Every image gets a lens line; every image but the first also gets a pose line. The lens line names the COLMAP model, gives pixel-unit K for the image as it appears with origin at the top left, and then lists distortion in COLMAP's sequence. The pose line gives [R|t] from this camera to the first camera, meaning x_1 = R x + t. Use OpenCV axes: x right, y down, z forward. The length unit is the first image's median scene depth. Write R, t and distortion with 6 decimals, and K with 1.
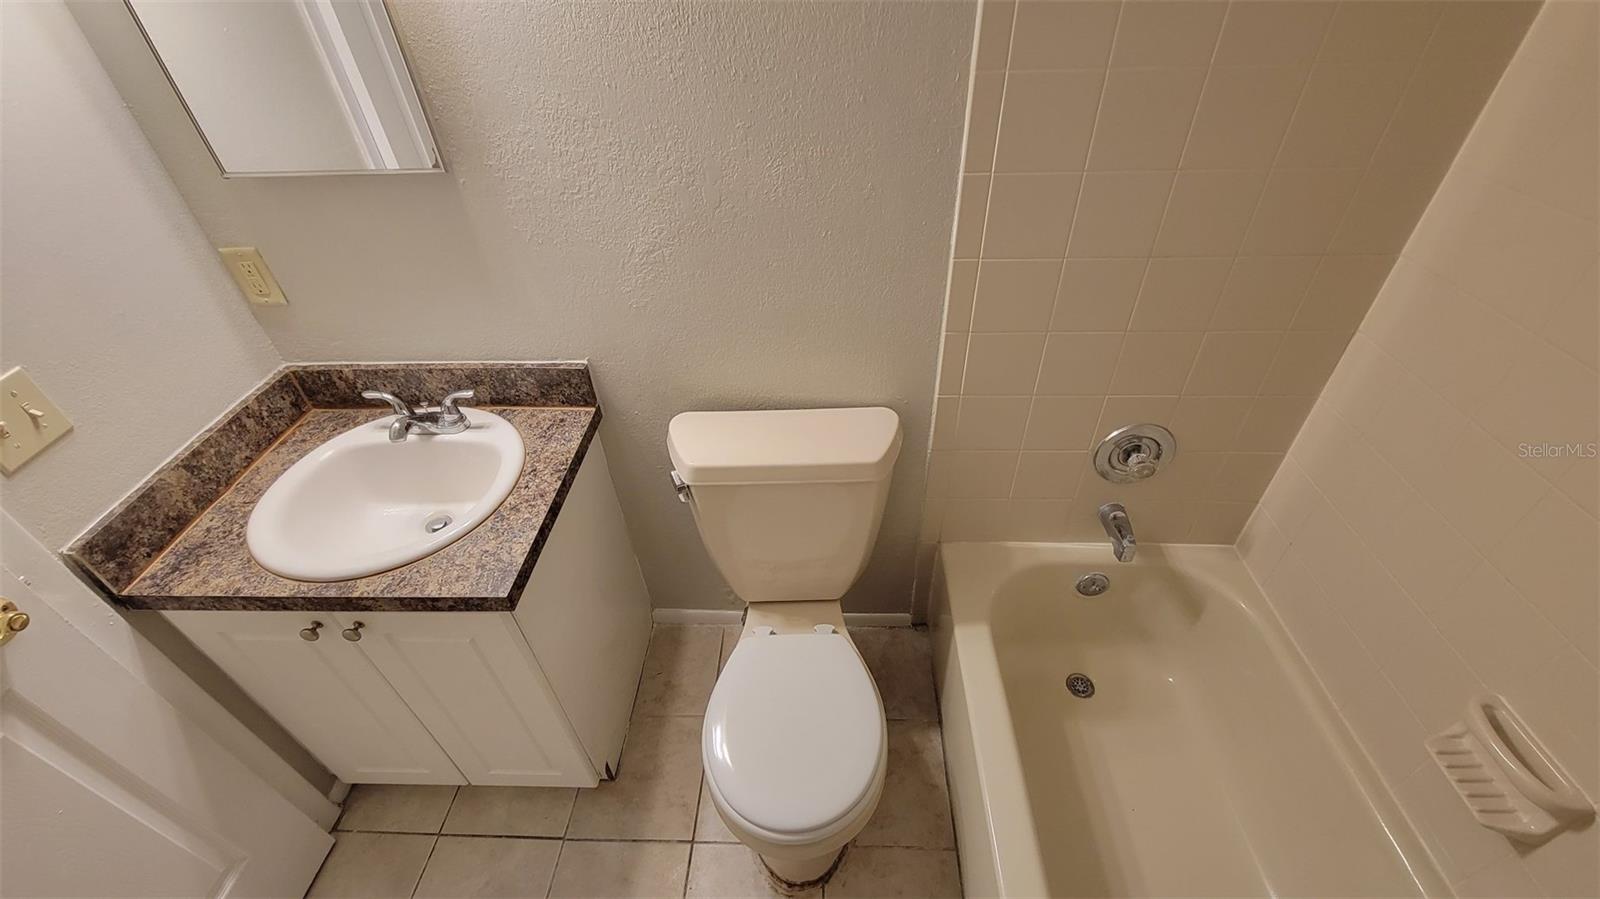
lens RADIAL K [[653.4, 0, 803.9], [0, 653.4, 444.2], [0, 0, 1]] dist [-0.000381, -0.000085]
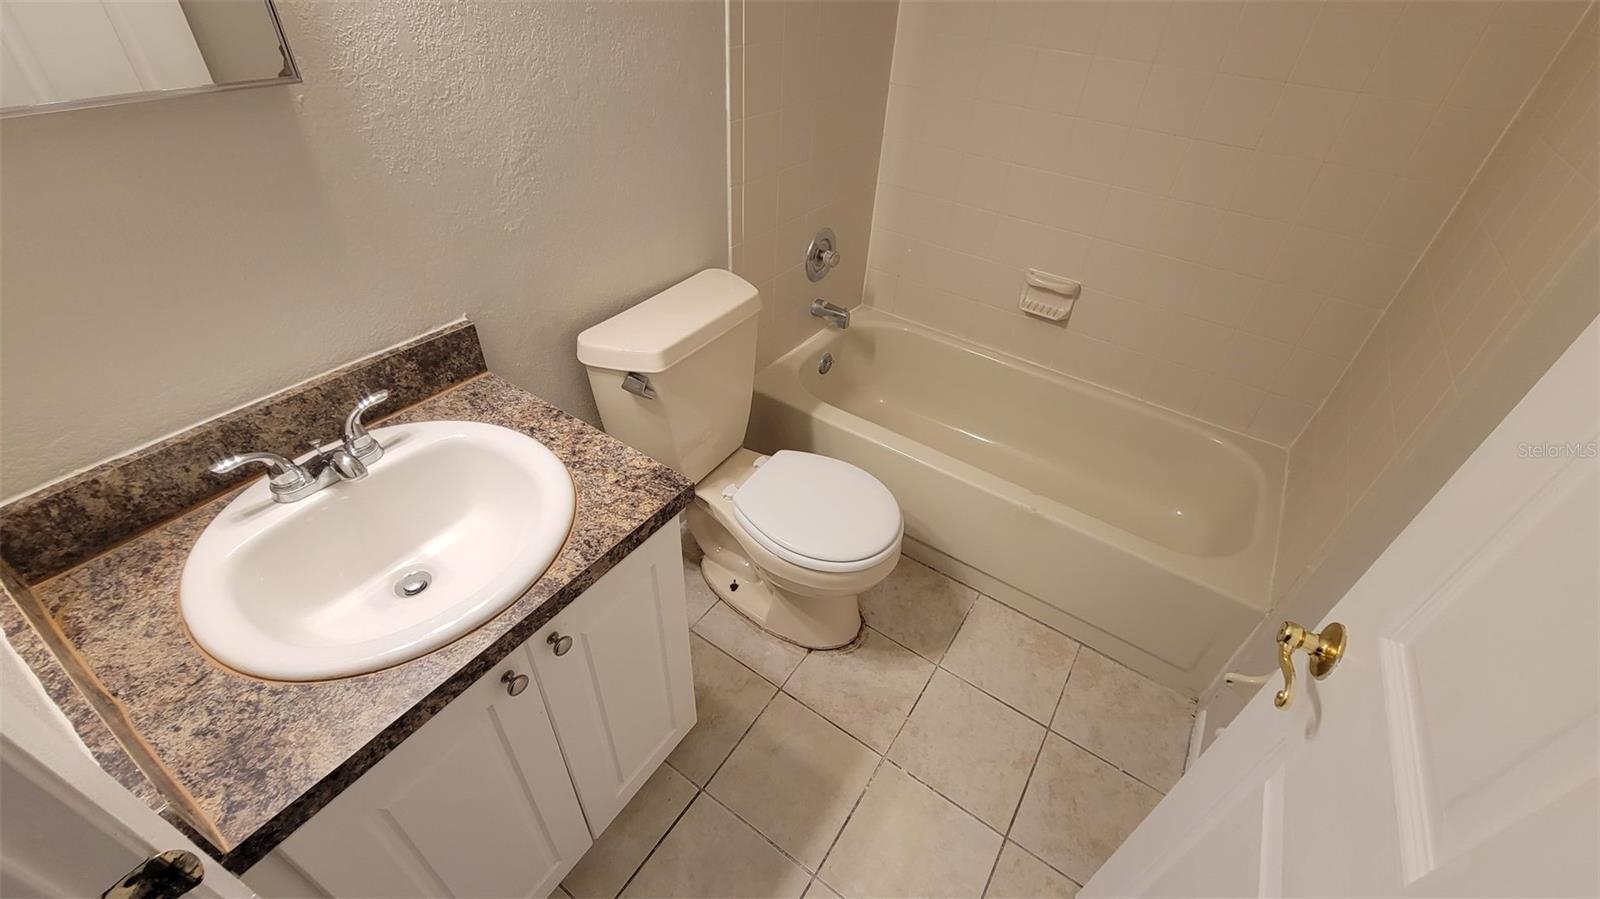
lens RADIAL K [[653.9, 0, 810.5], [0, 653.9, 447.7], [0, 0, 1]] dist [-0.006152, -0.000558]
pose [[0.516515, -0.480415, 0.708811, -0.776289], [0.472893, 0.850137, 0.231602, 0.031952], [-0.713852, 0.215567, 0.666293, 0.147677]]
